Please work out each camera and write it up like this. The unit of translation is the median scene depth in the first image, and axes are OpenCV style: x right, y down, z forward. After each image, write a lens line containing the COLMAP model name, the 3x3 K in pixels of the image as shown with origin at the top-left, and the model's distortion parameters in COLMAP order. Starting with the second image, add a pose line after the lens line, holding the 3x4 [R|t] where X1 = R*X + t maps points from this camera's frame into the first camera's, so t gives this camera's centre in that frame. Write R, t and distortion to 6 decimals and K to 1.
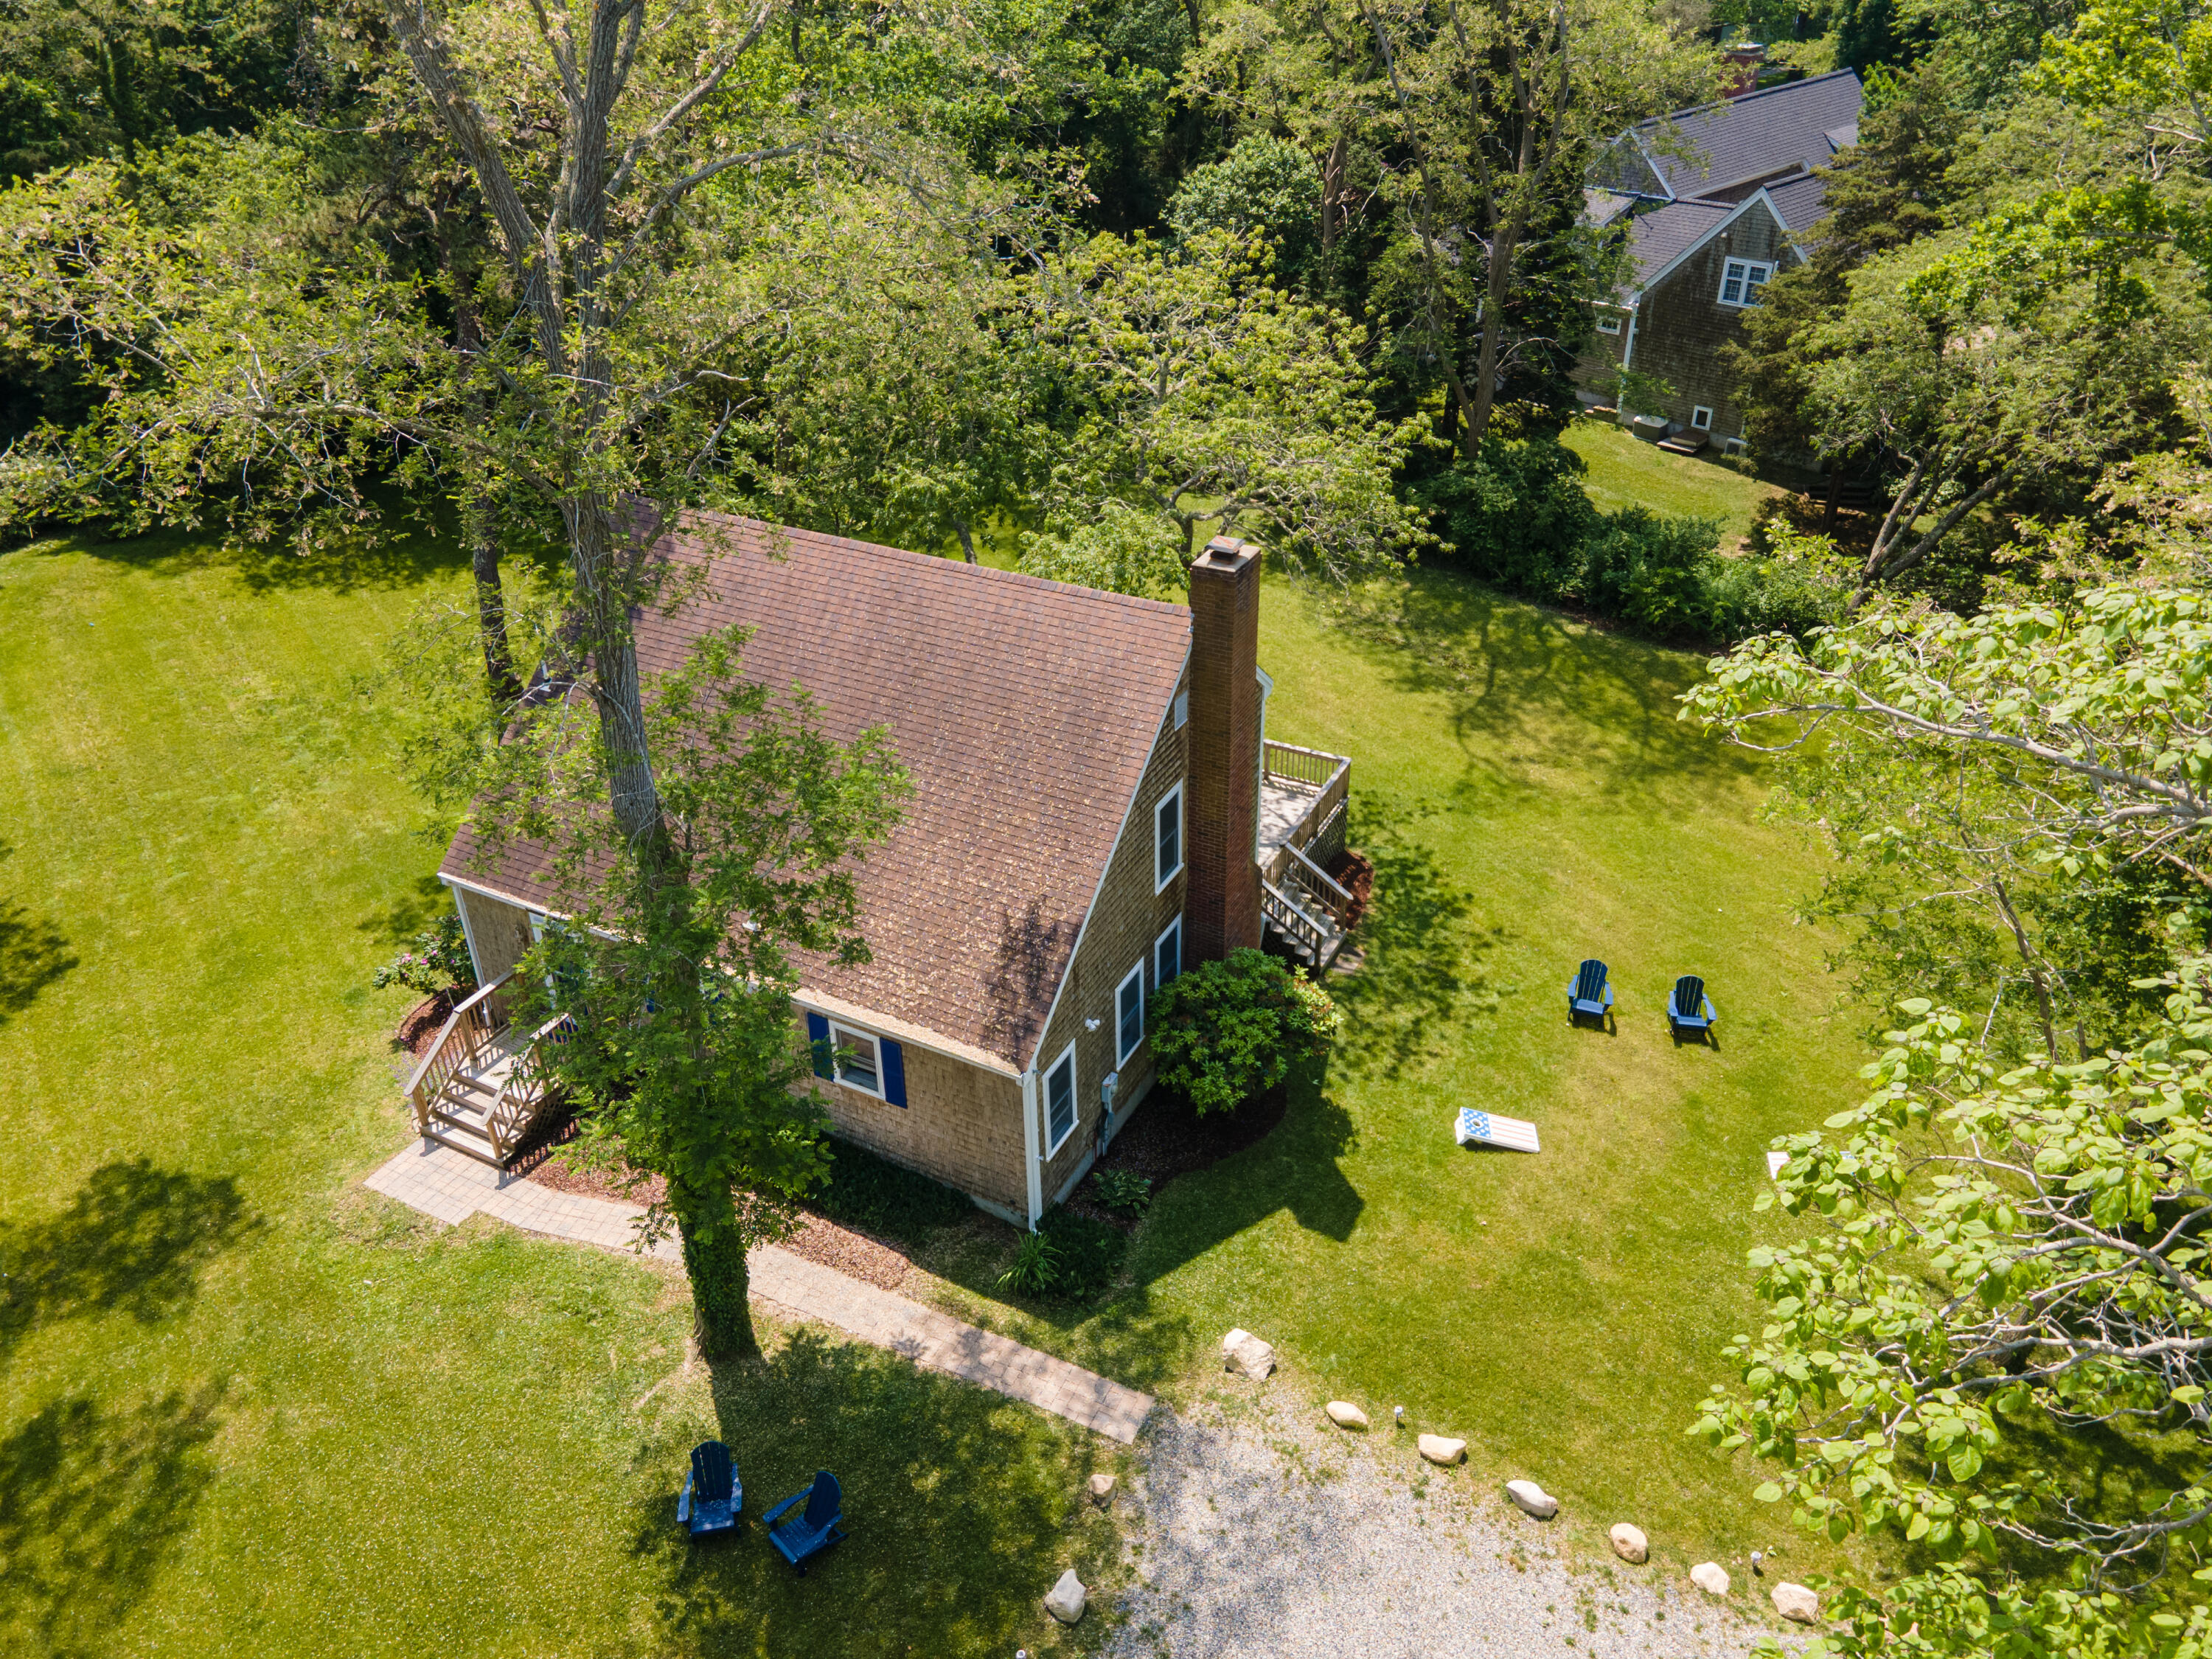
lens RADIAL K [[1600.4, 0, 1106.5], [0, 1600.4, 826.6], [0, 0, 1]] dist [0.035138, 0.022847]
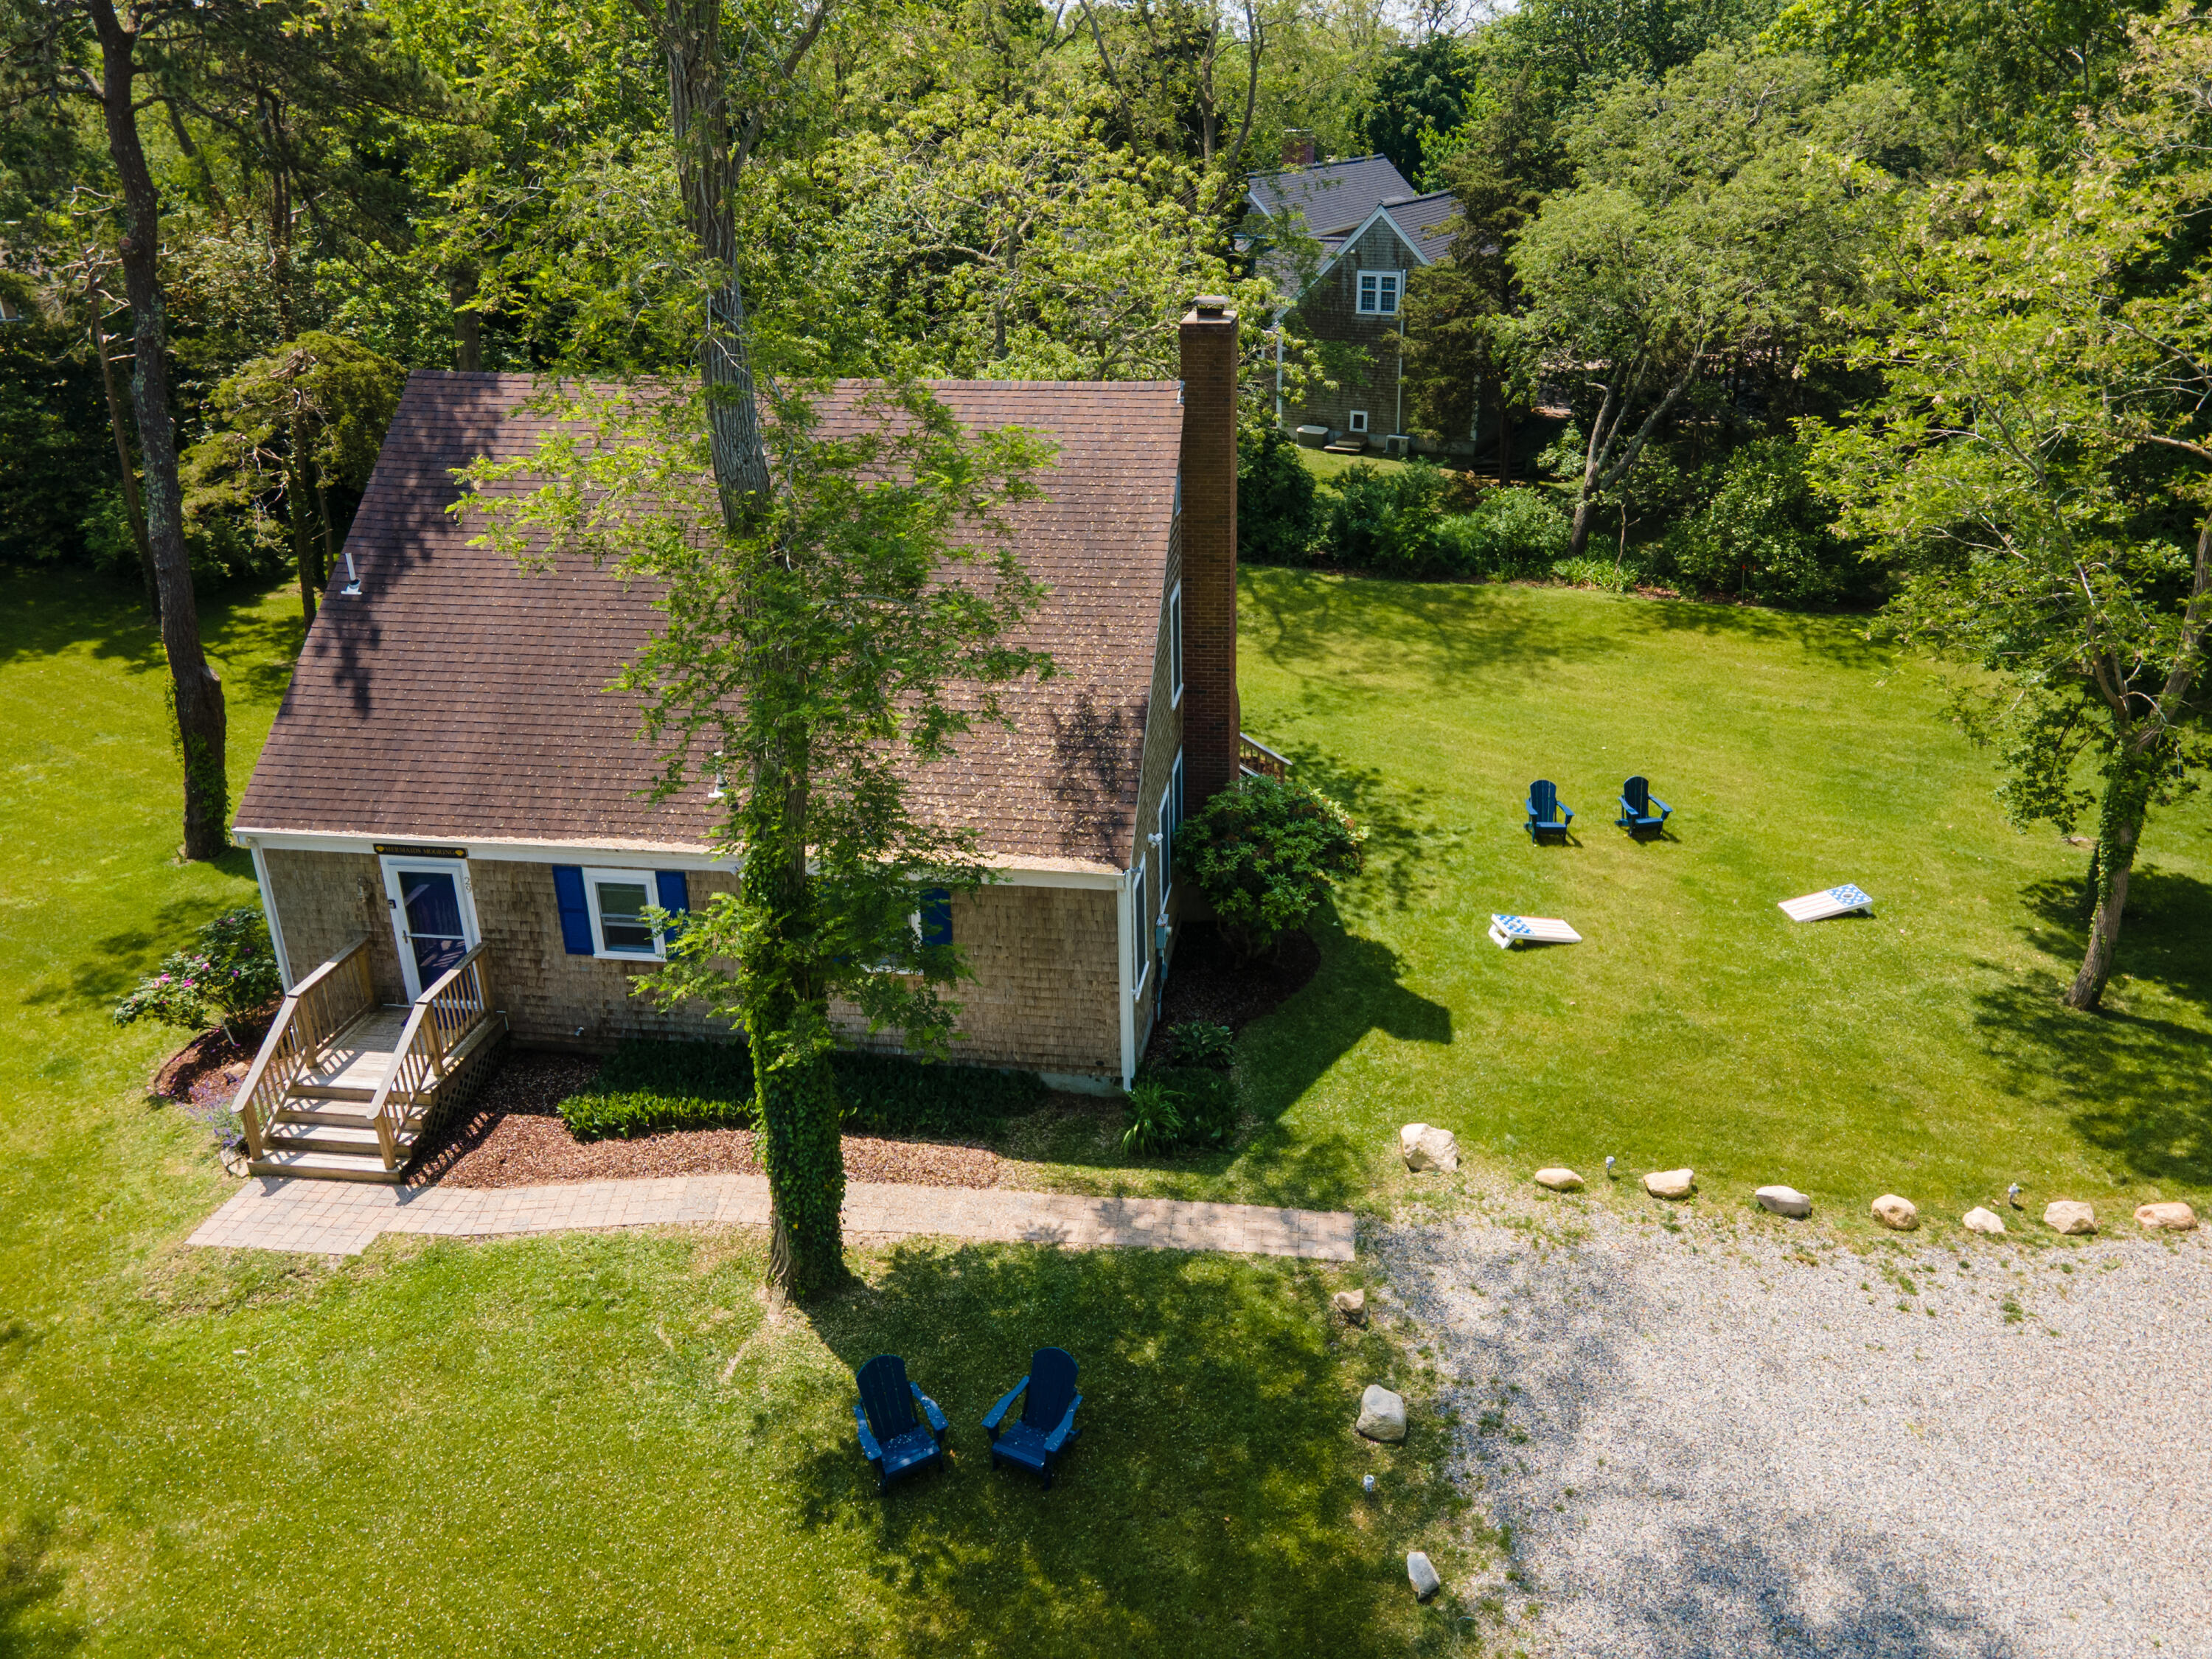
lens RADIAL K [[1600.4, 0, 1104.5], [0, 1600.4, 833.6], [0, 0, 1]] dist [0.035138, 0.022847]
pose [[0.935962, -0.128323, 0.327884, -0.322802], [0.180817, 0.974225, -0.134872, 0.235909], [-0.302126, 0.185522, 0.935041, 0.199321]]
